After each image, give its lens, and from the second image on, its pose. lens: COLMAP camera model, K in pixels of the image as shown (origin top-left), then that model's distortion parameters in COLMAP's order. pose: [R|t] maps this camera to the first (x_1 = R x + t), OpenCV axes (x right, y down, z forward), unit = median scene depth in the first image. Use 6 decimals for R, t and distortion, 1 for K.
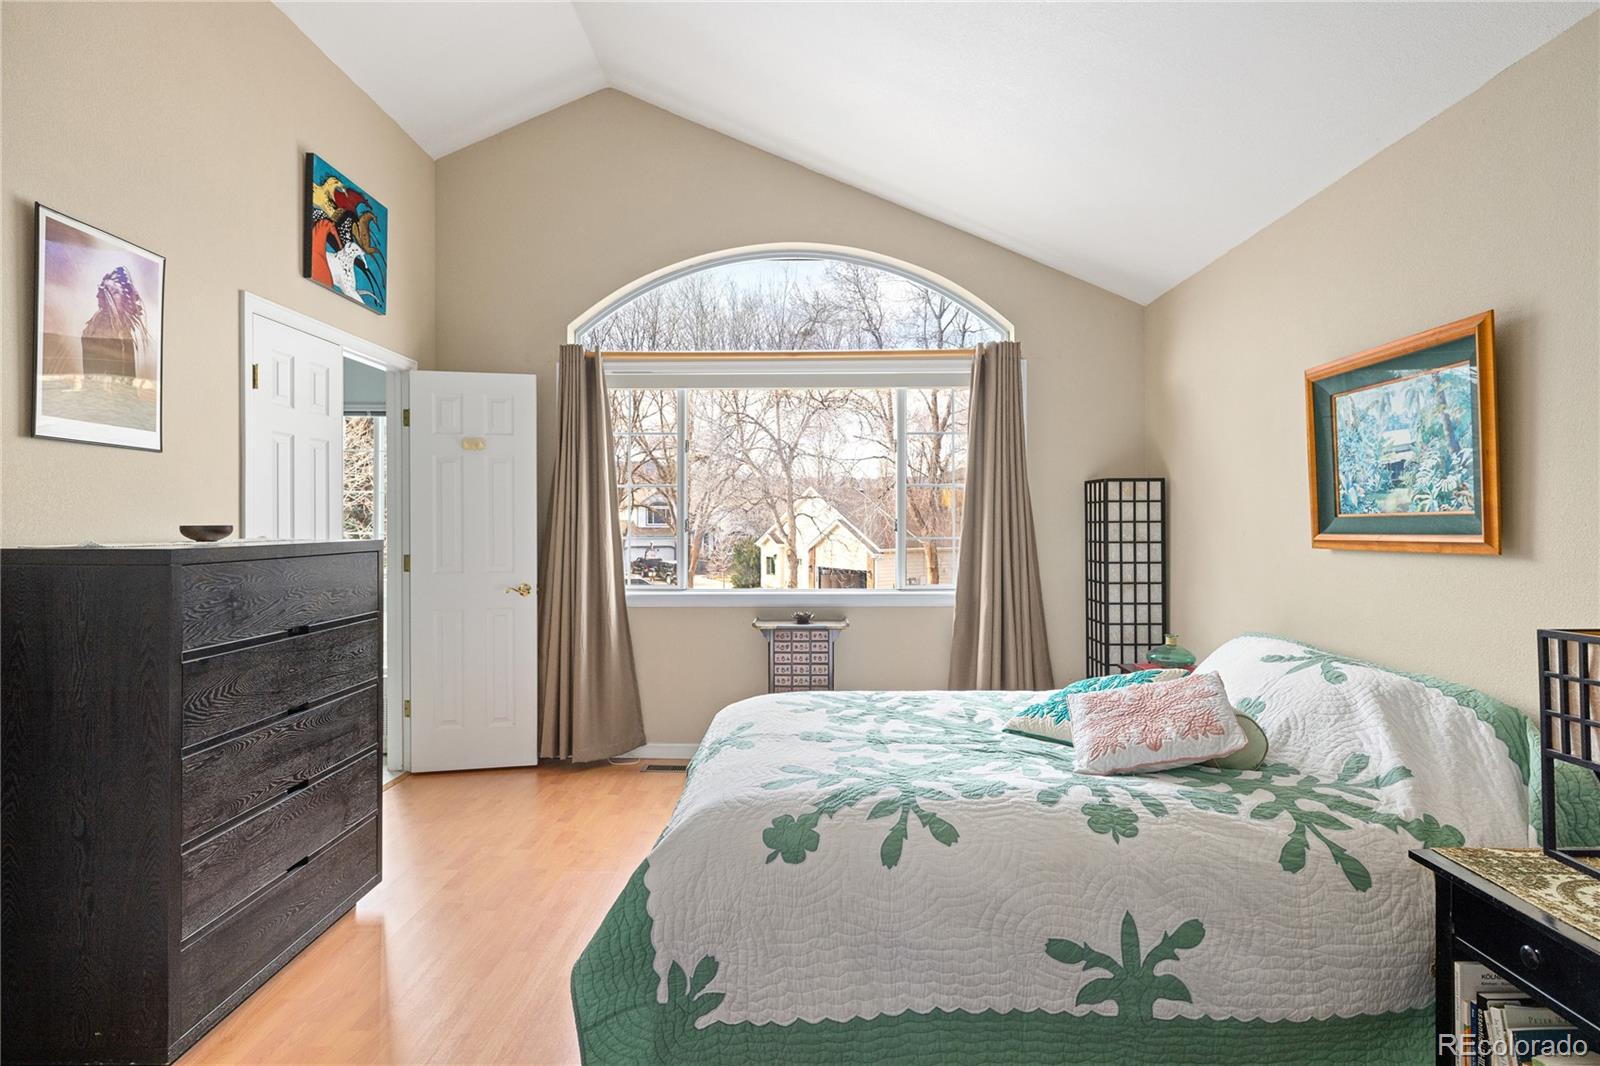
lens RADIAL K [[869.2, 0, 806.0], [0, 869.2, 528.1], [0, 0, 1]] dist [-0.003378, -0.000579]
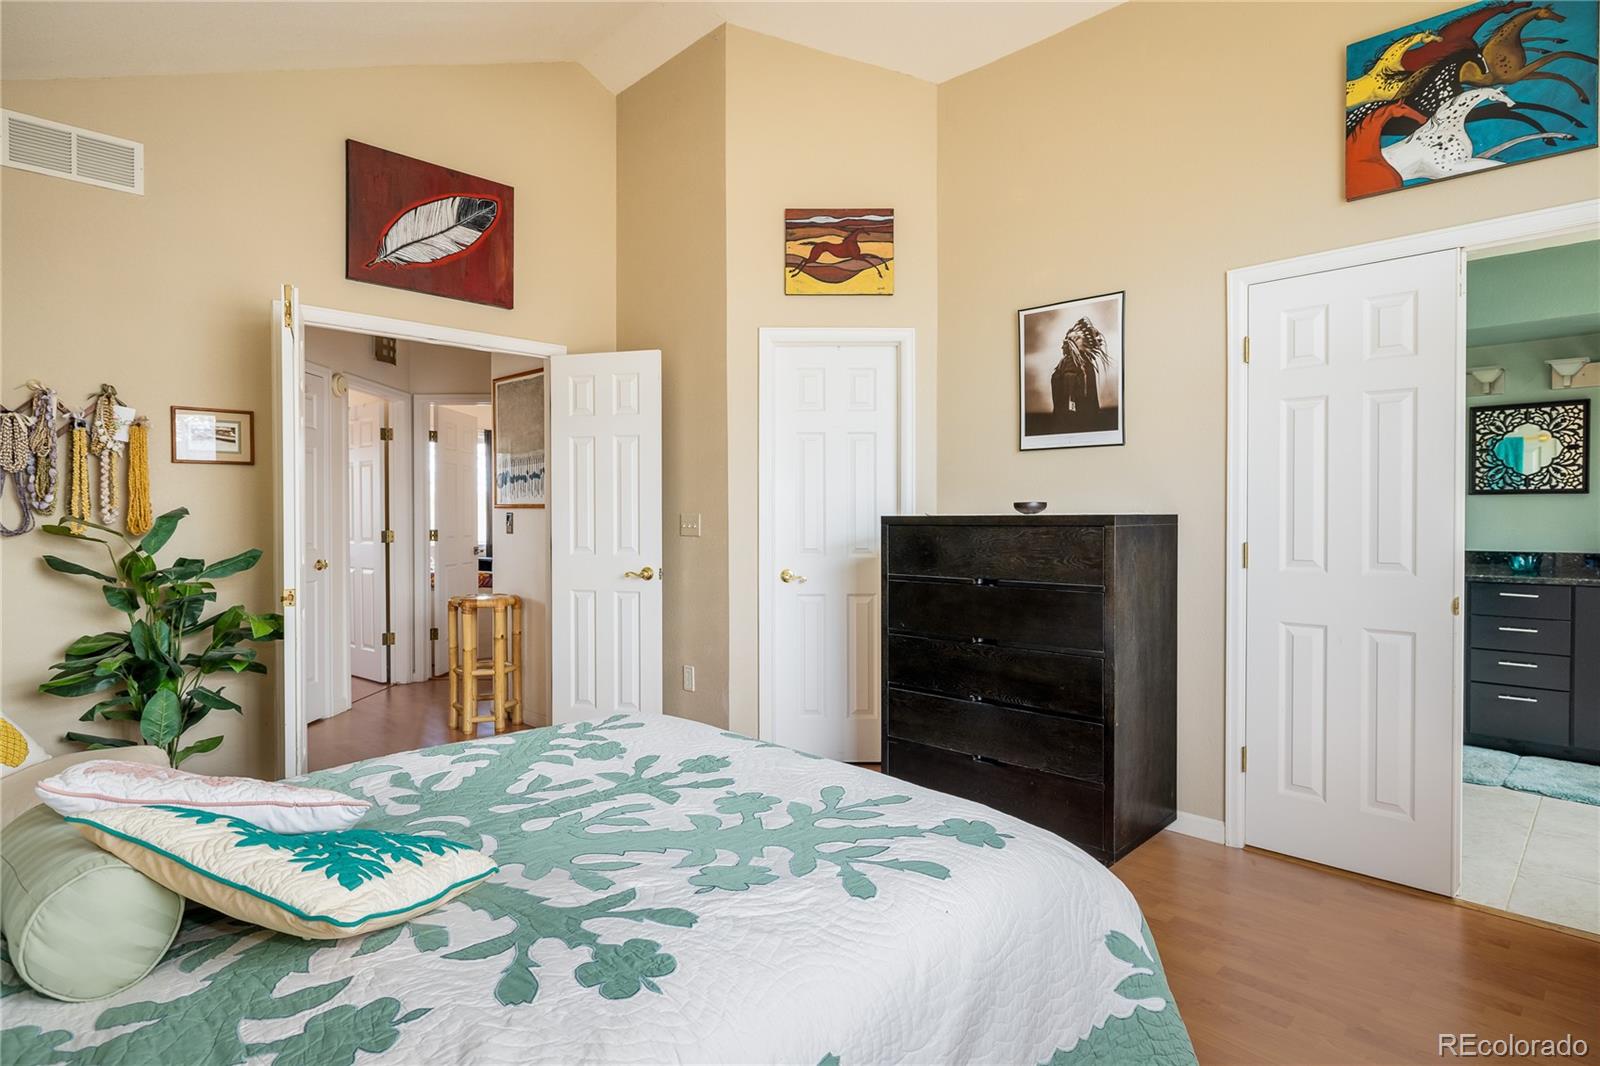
lens RADIAL K [[839.8, 0, 795.5], [0, 839.8, 524.2], [0, 0, 1]] dist [0.001084, 0.001027]
pose [[-0.703889, 0.009600, -0.710245, 0.461501], [-0.000876, 0.999896, 0.014383, 0.011540], [0.710310, 0.010746, -0.703807, 1.491018]]
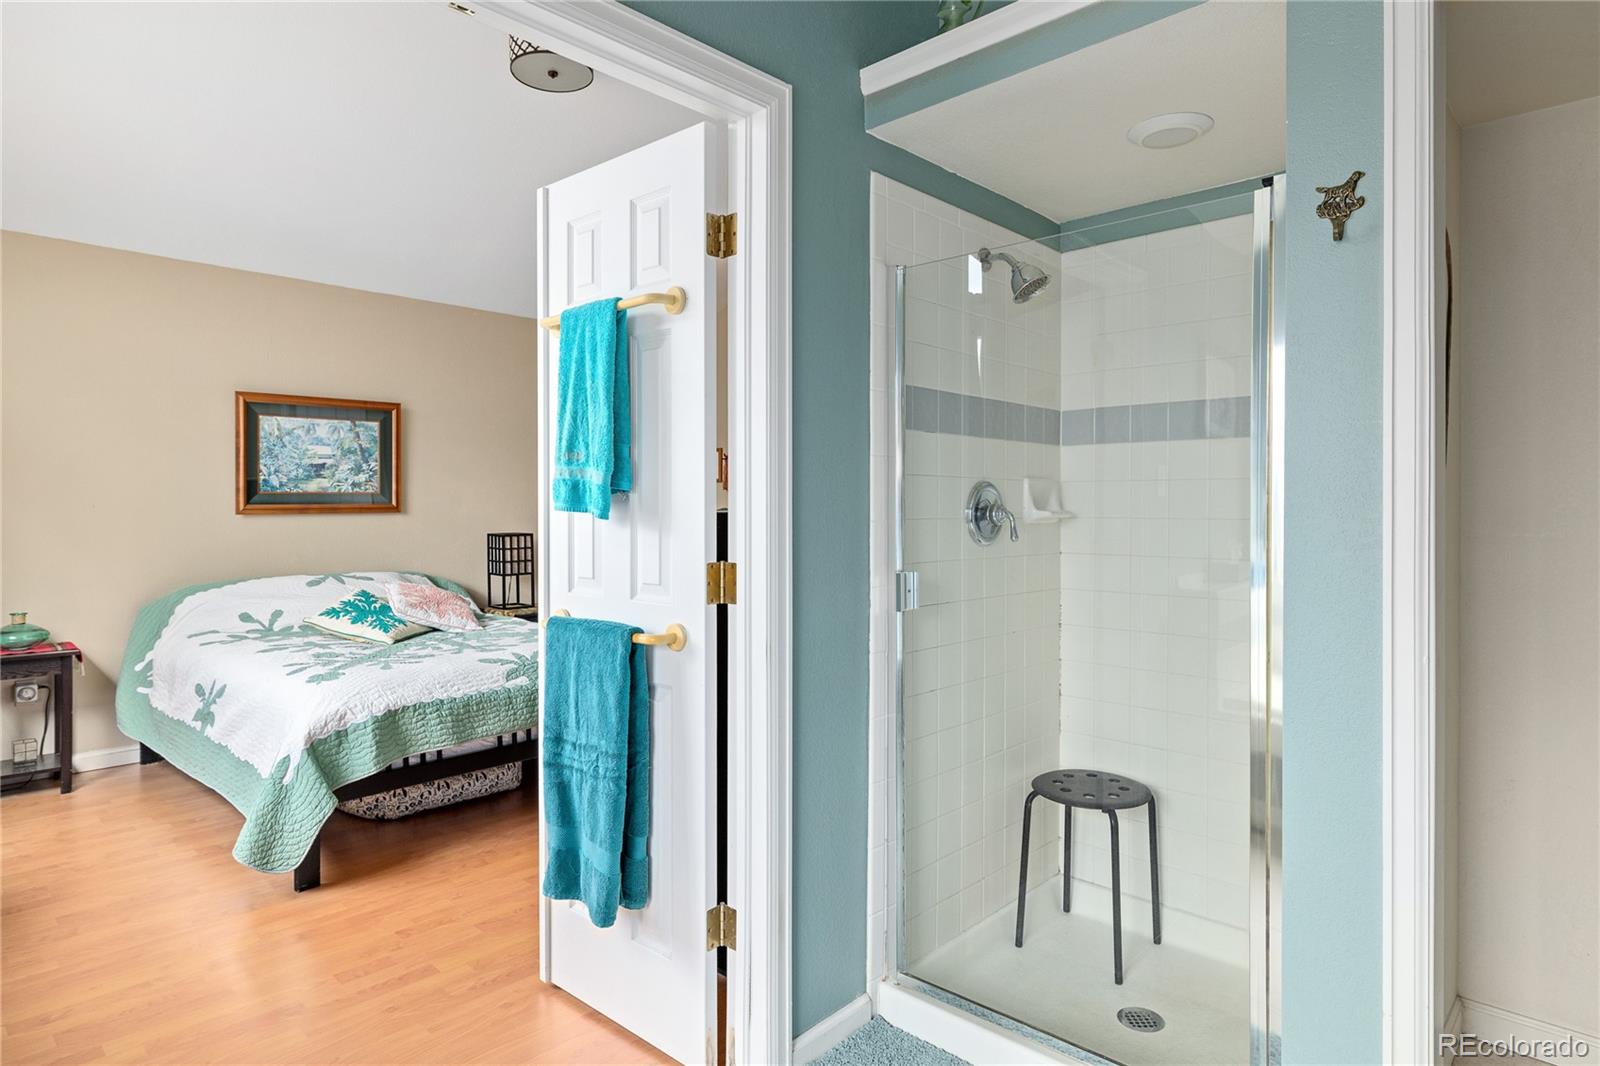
lens RADIAL K [[869.2, 0, 806.0], [0, 869.2, 528.1], [0, 0, 1]] dist [-0.003378, -0.000579]
pose [[-0.738833, -0.025472, 0.673407, -1.212617], [-0.002136, 0.999369, 0.035457, -0.008625], [-0.673885, 0.024758, -0.738421, 1.578059]]
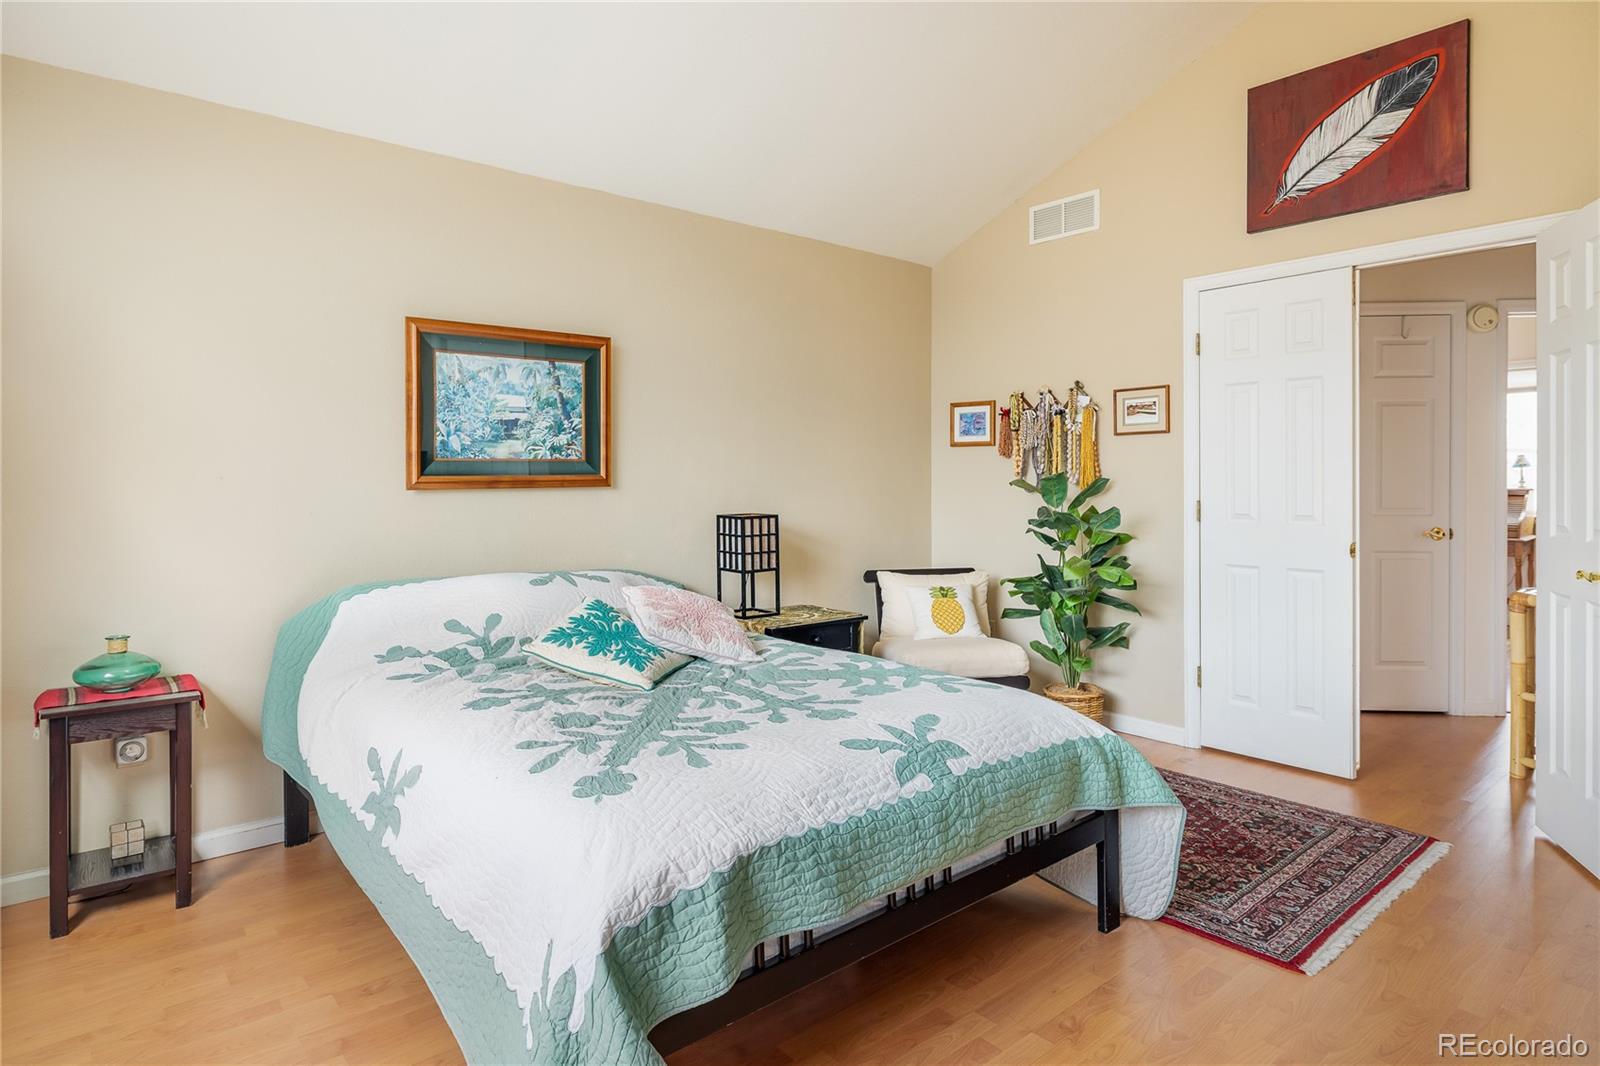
lens RADIAL K [[895.7, 0, 803.9], [0, 895.7, 506.2], [0, 0, 1]] dist [0.003363, -0.001088]
pose [[-0.651553, -0.020412, 0.758329, -0.596524], [0.006938, 0.999436, 0.032863, 0.011727], [-0.758571, 0.026673, -0.651044, 1.477518]]
